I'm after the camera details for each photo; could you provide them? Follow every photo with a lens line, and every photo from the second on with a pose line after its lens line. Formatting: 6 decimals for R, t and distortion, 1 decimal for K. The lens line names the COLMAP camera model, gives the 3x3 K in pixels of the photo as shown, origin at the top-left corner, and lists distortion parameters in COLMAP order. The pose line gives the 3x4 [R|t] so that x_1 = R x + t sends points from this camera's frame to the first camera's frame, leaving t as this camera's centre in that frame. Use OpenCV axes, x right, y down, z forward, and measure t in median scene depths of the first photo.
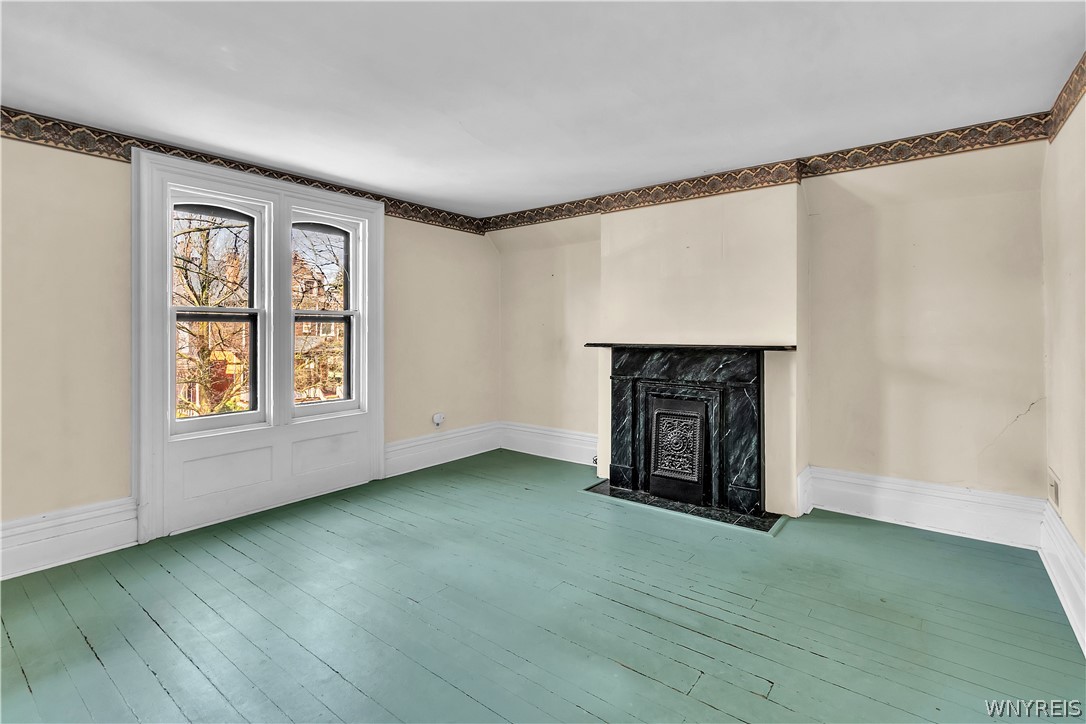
lens RADIAL K [[515.6, 0, 544.1], [0, 515.6, 337.2], [0, 0, 1]] dist [0.000392, 0.000883]
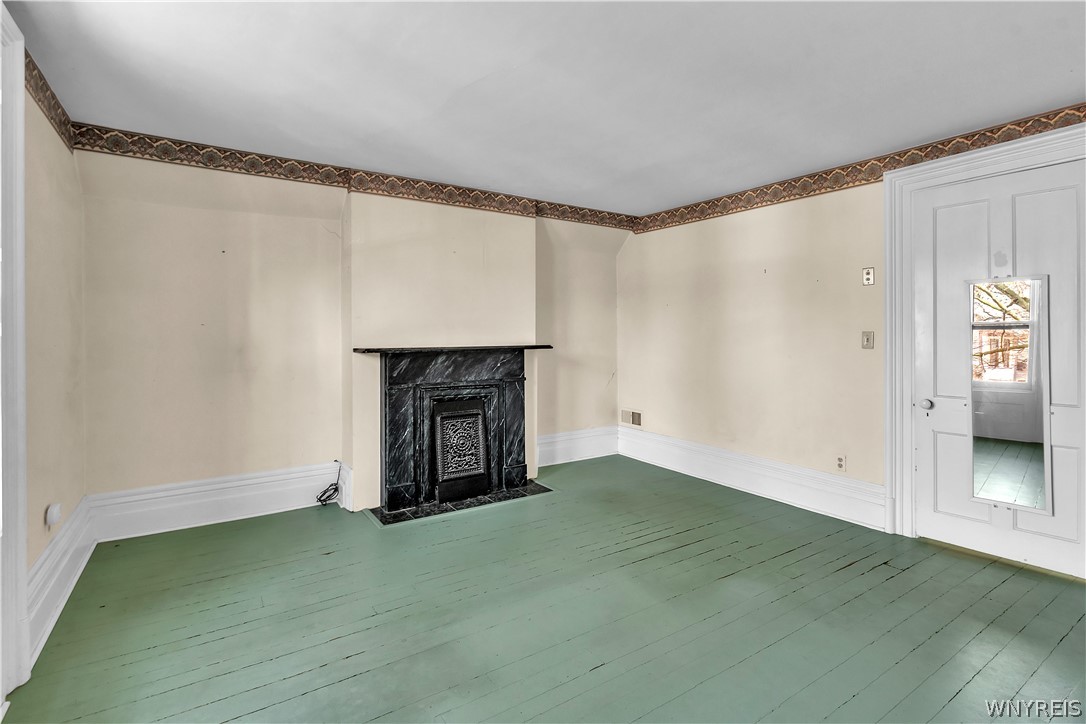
lens RADIAL K [[515.6, 0, 544.1], [0, 515.6, 337.2], [0, 0, 1]] dist [0.000392, 0.000883]
pose [[0.320590, -0.008720, 0.947178, -0.655100], [0.013505, 0.999898, 0.004635, -0.007583], [-0.947122, 0.011306, 0.320675, 0.509445]]
